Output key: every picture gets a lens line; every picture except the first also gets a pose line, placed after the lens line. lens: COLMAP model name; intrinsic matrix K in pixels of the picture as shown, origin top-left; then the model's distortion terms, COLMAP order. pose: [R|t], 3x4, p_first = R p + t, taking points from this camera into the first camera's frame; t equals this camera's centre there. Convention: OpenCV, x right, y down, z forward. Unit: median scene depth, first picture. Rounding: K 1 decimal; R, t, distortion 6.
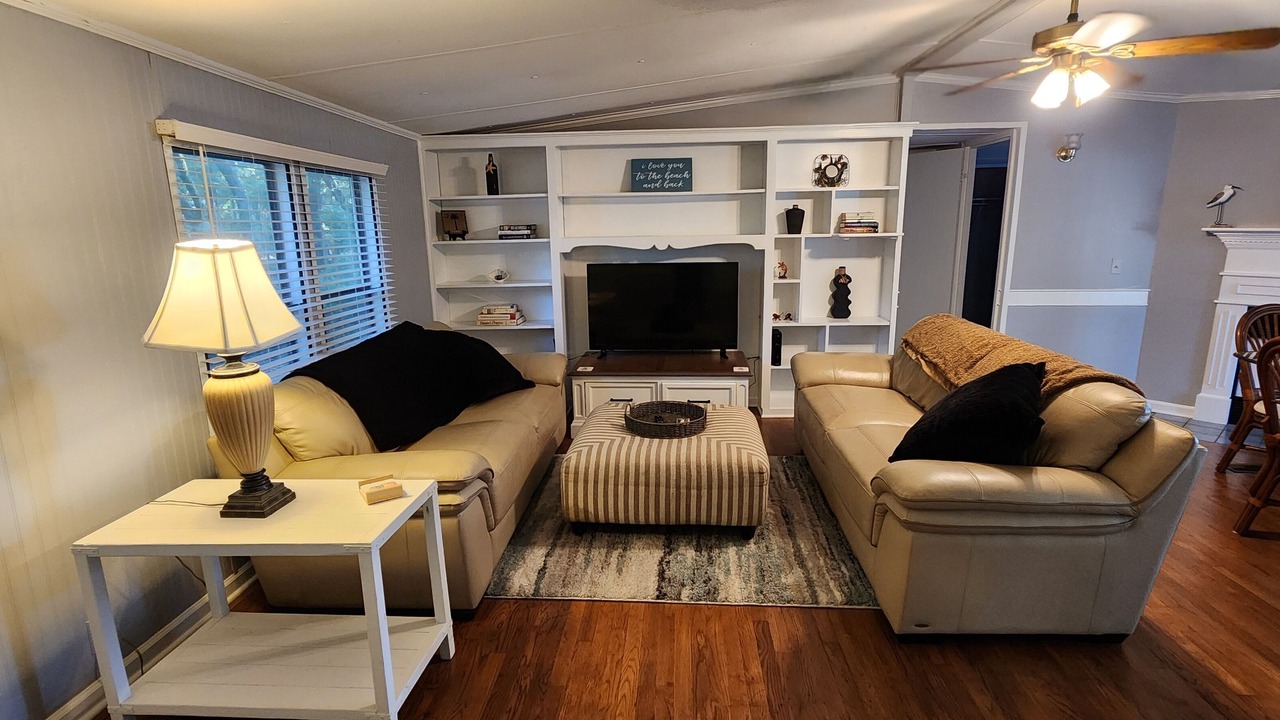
lens RADIAL K [[637.8, 0, 643.3], [0, 637.8, 355.6], [0, 0, 1]] dist [0.002094, -0.000387]
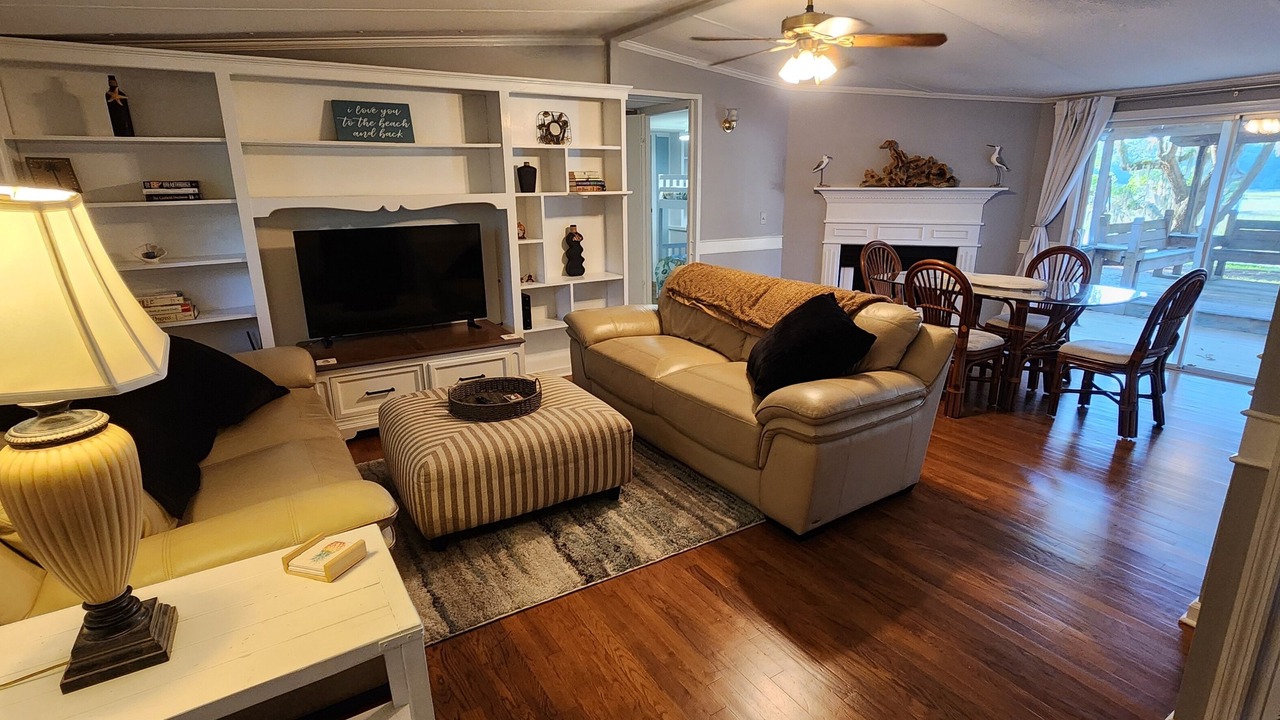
lens RADIAL K [[637.8, 0, 643.3], [0, 637.8, 355.6], [0, 0, 1]] dist [0.002094, -0.000387]
pose [[0.809170, -0.147003, 0.568889, -0.219794], [0.116203, 0.989112, 0.090307, -0.012767], [-0.575970, -0.006967, 0.817441, 0.106636]]
